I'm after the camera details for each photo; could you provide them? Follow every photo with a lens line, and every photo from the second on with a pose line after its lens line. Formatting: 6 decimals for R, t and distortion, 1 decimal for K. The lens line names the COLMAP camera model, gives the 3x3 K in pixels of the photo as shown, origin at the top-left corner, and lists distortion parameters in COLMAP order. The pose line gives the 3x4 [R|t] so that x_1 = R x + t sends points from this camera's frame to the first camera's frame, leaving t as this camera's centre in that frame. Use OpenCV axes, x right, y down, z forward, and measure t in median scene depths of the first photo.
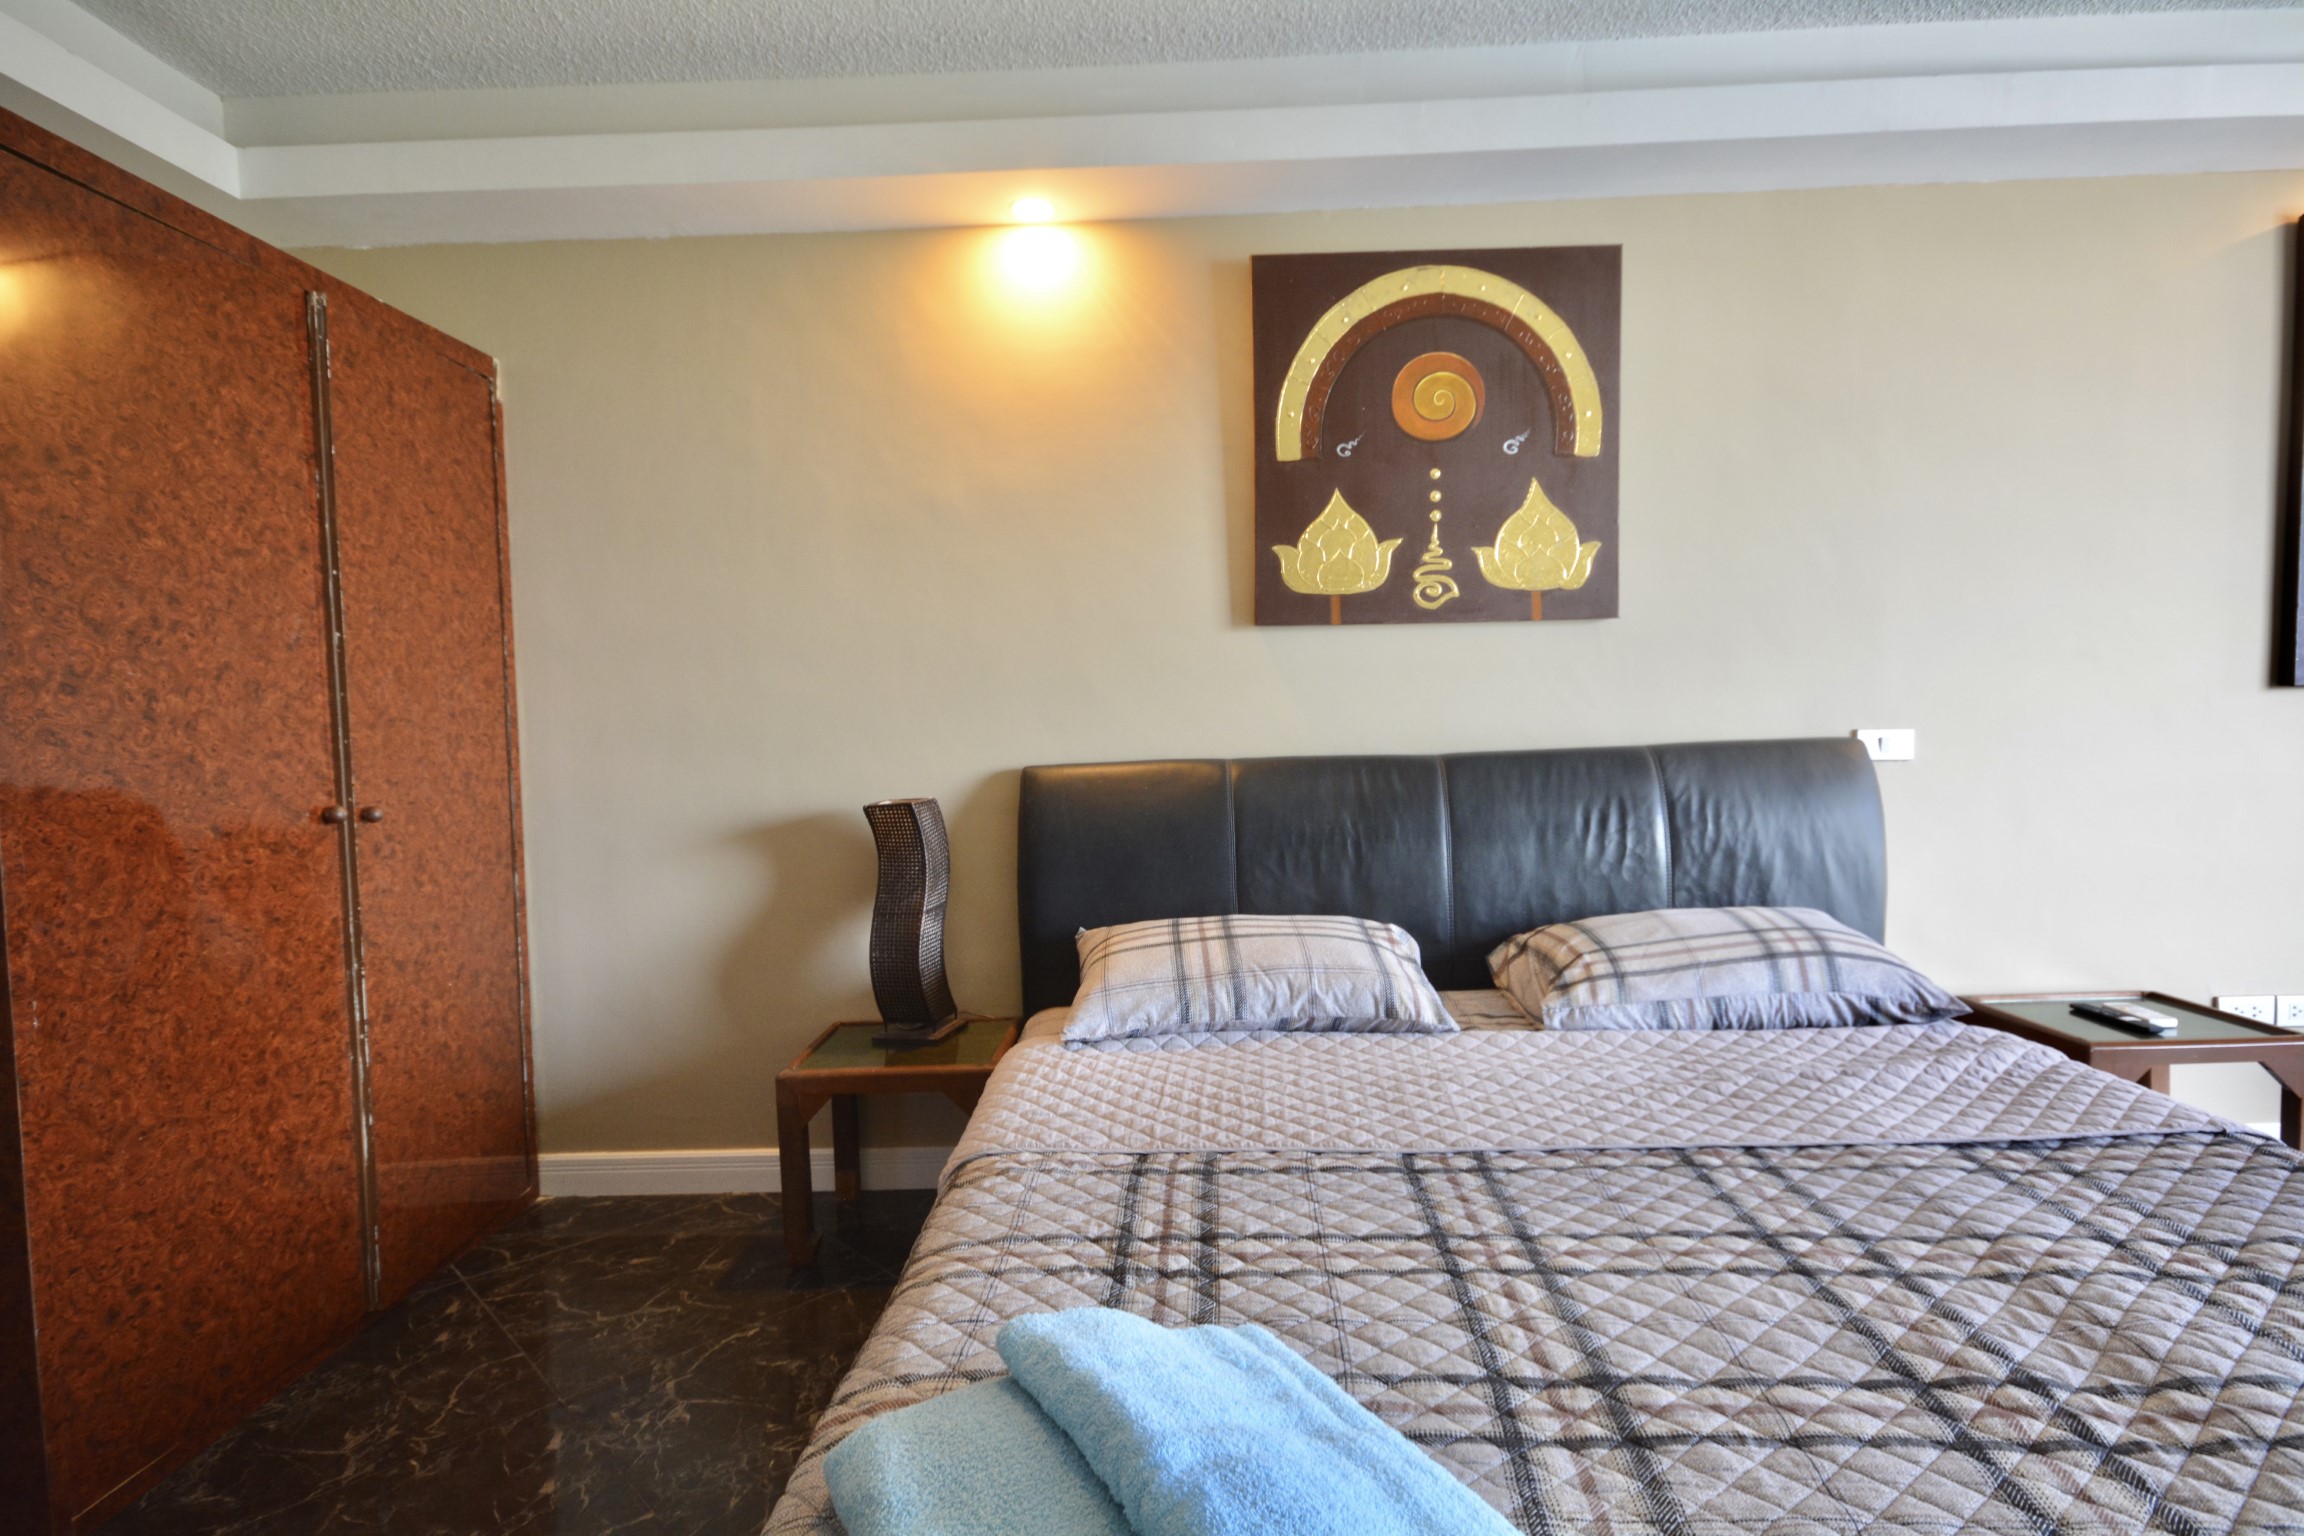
lens RADIAL K [[1194.0, 0, 1157.3], [0, 1194.0, 769.4], [0, 0, 1]] dist [0.013626, -0.001980]
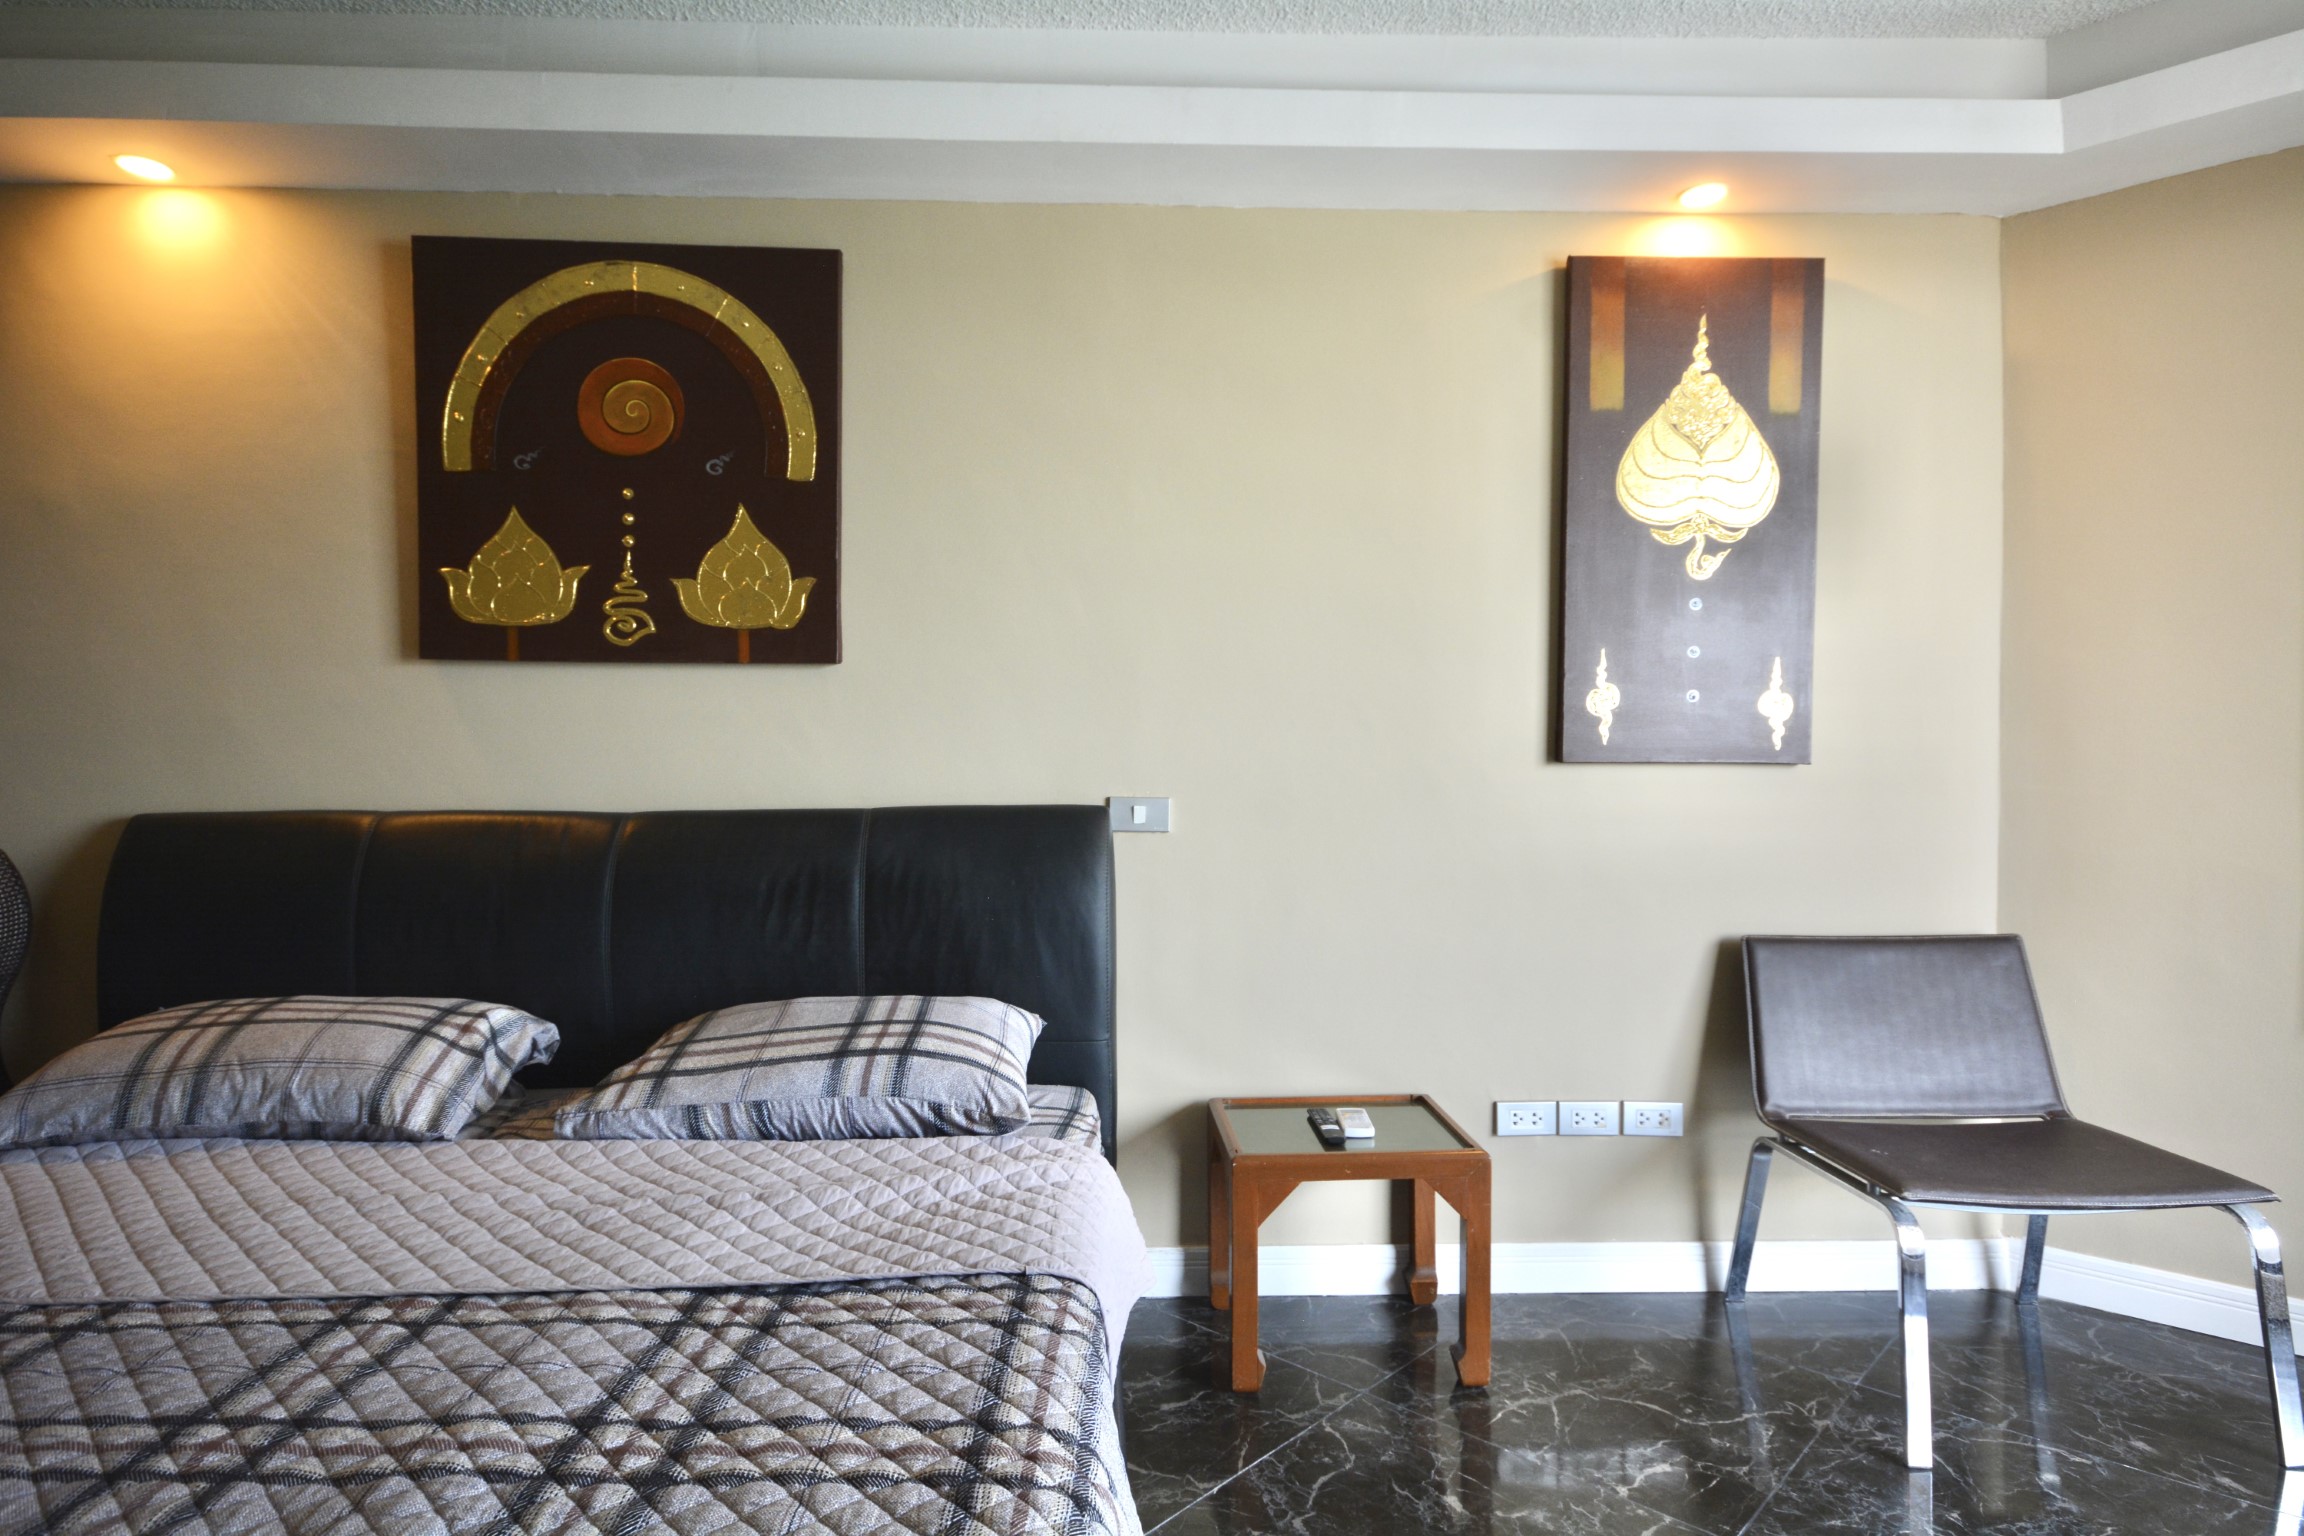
lens RADIAL K [[1271.7, 0, 1161.1], [0, 1271.7, 776.5], [0, 0, 1]] dist [0.016016, -0.000810]
pose [[0.997740, 0.028114, 0.061036, 0.678613], [-0.025722, 0.998883, -0.039627, -0.014484], [-0.062082, 0.037967, 0.997349, 0.055787]]
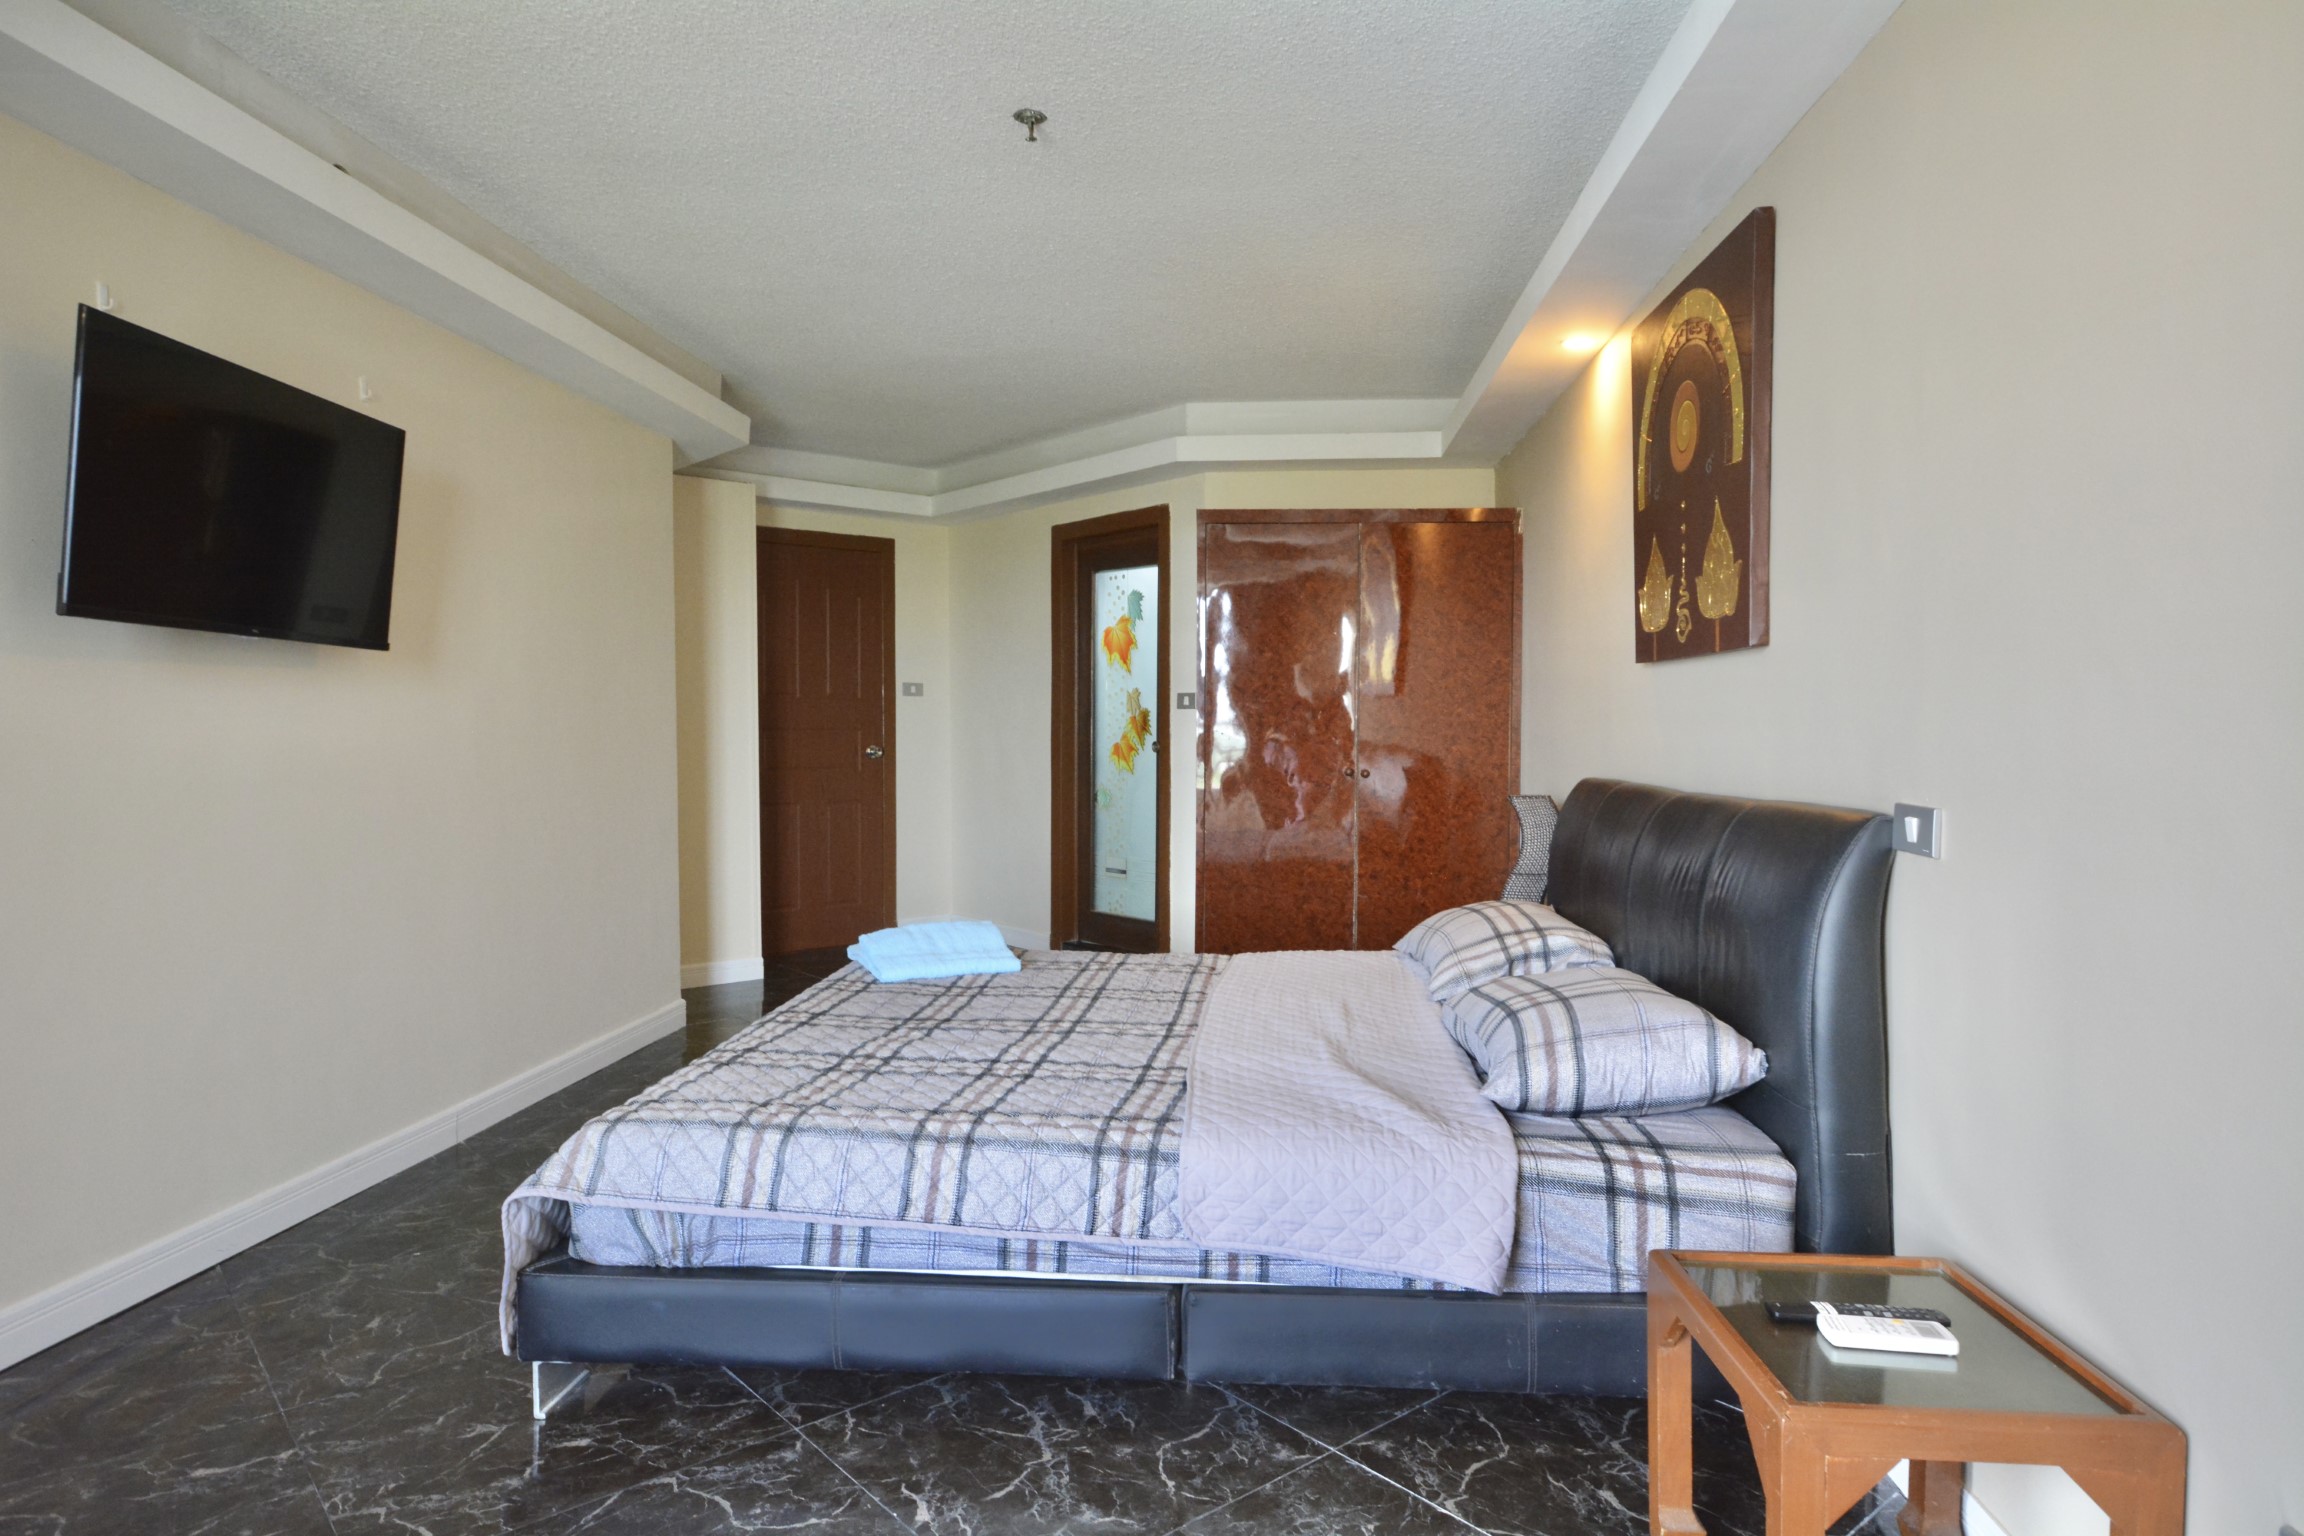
lens RADIAL K [[1364.5, 0, 1153.9], [0, 1364.5, 757.7], [0, 0, 1]] dist [0.003269, 0.012411]
pose [[-0.056527, 0.050539, -0.997121, 1.642383], [-0.052669, 0.997176, 0.053528, -0.092972], [0.997011, 0.055543, -0.053706, 0.757651]]
